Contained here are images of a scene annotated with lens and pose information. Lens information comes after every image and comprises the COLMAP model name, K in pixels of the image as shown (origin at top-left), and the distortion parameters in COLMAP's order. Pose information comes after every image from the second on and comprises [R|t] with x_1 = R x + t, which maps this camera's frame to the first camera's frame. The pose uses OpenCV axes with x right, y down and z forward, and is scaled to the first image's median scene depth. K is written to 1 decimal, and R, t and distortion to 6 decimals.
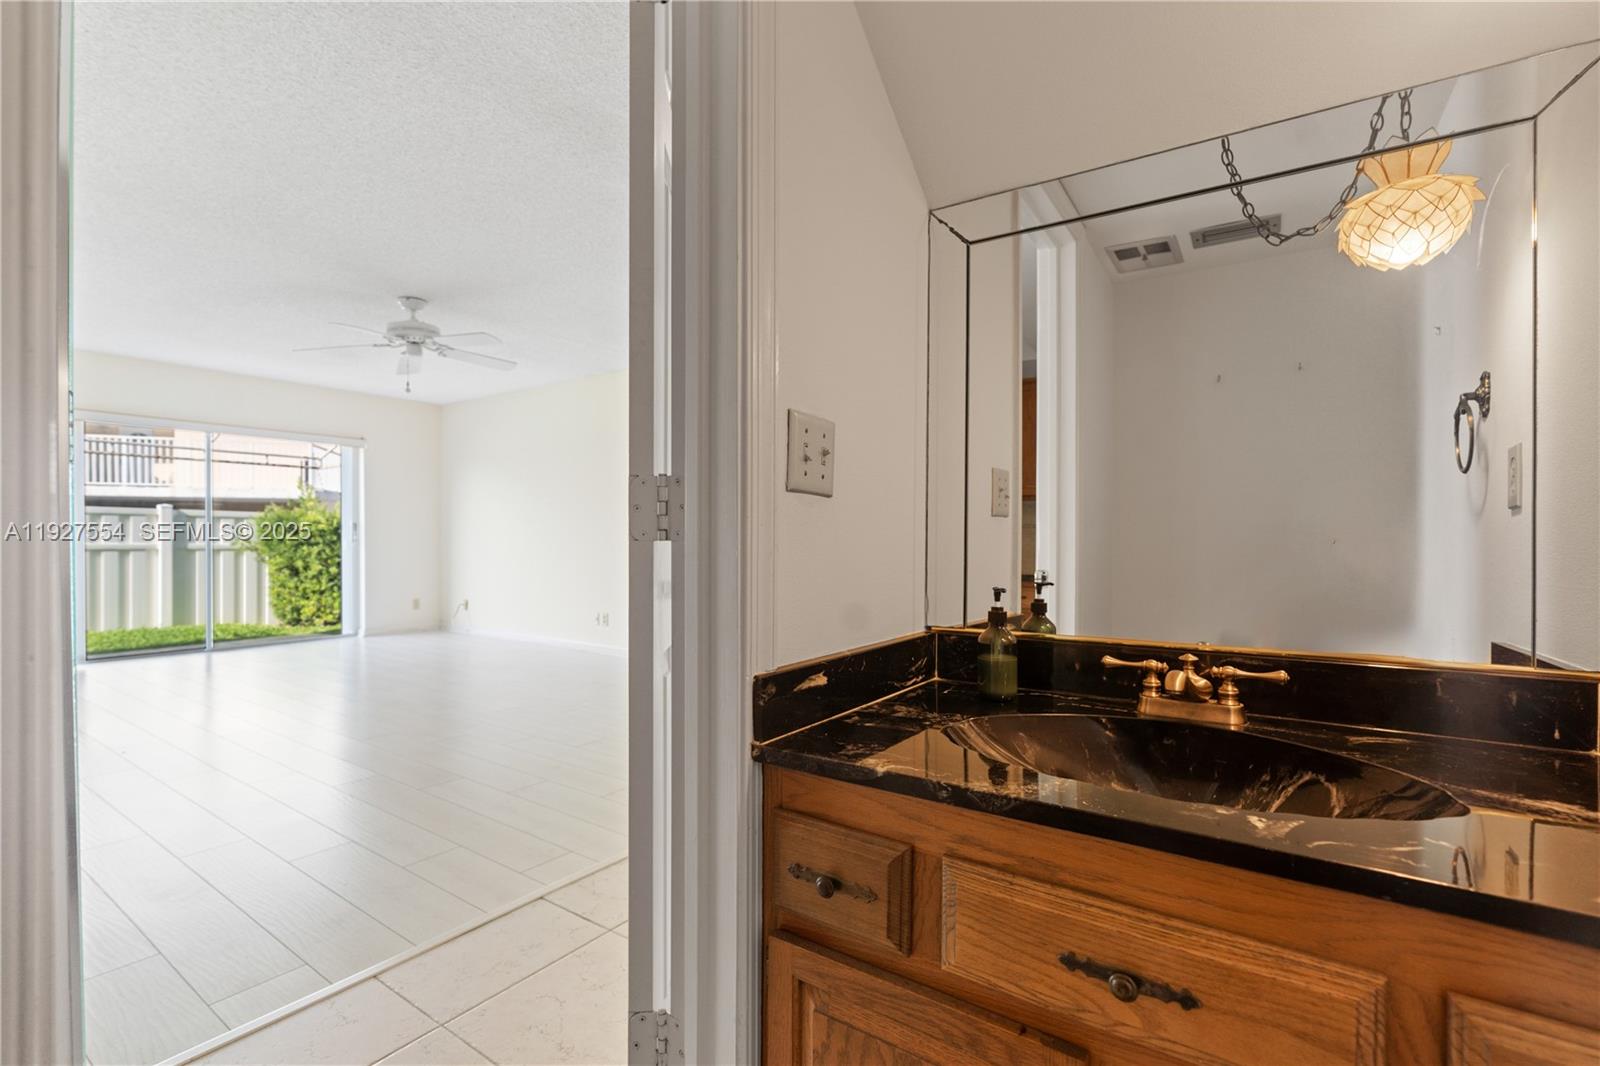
lens RADIAL K [[723.3, 0, 800.0], [0, 723.3, 523.9], [0, 0, 1]] dist [-0.002722, 0.000224]
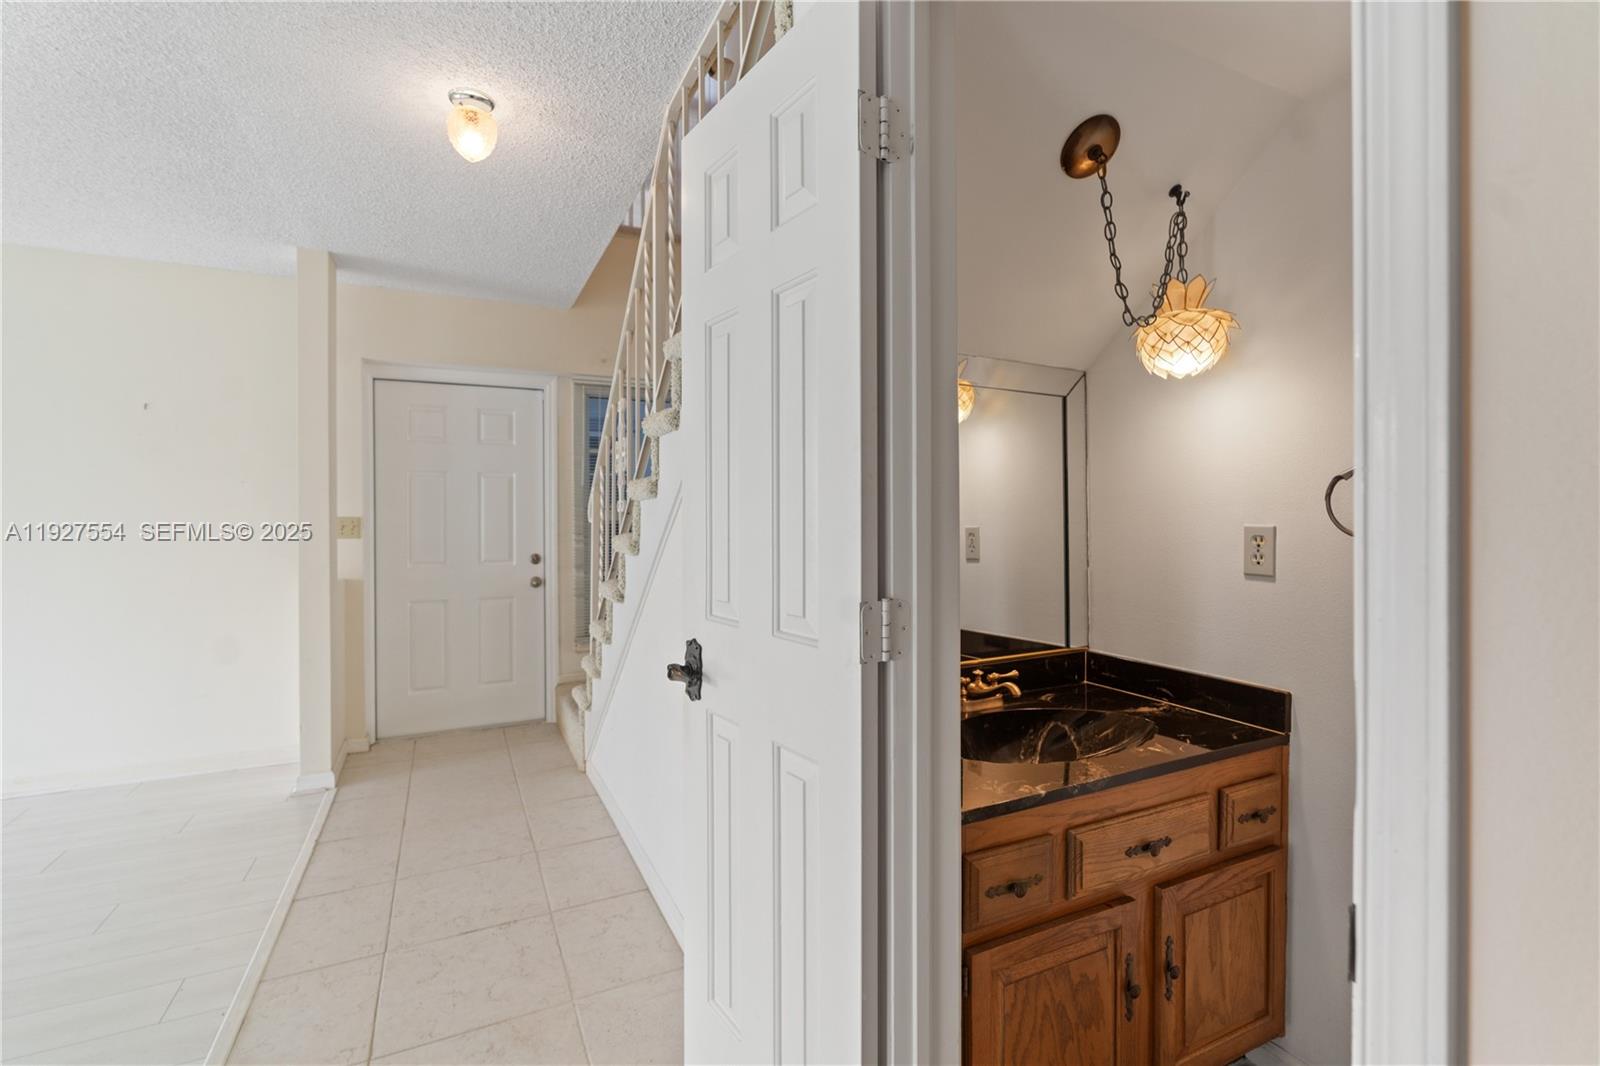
lens RADIAL K [[723.3, 0, 800.0], [0, 723.3, 523.9], [0, 0, 1]] dist [-0.002722, 0.000224]
pose [[0.494236, -0.016828, 0.869165, -1.437102], [-0.000075, 0.999812, 0.019400, -0.245035], [-0.869328, -0.009654, 0.494142, 0.711599]]
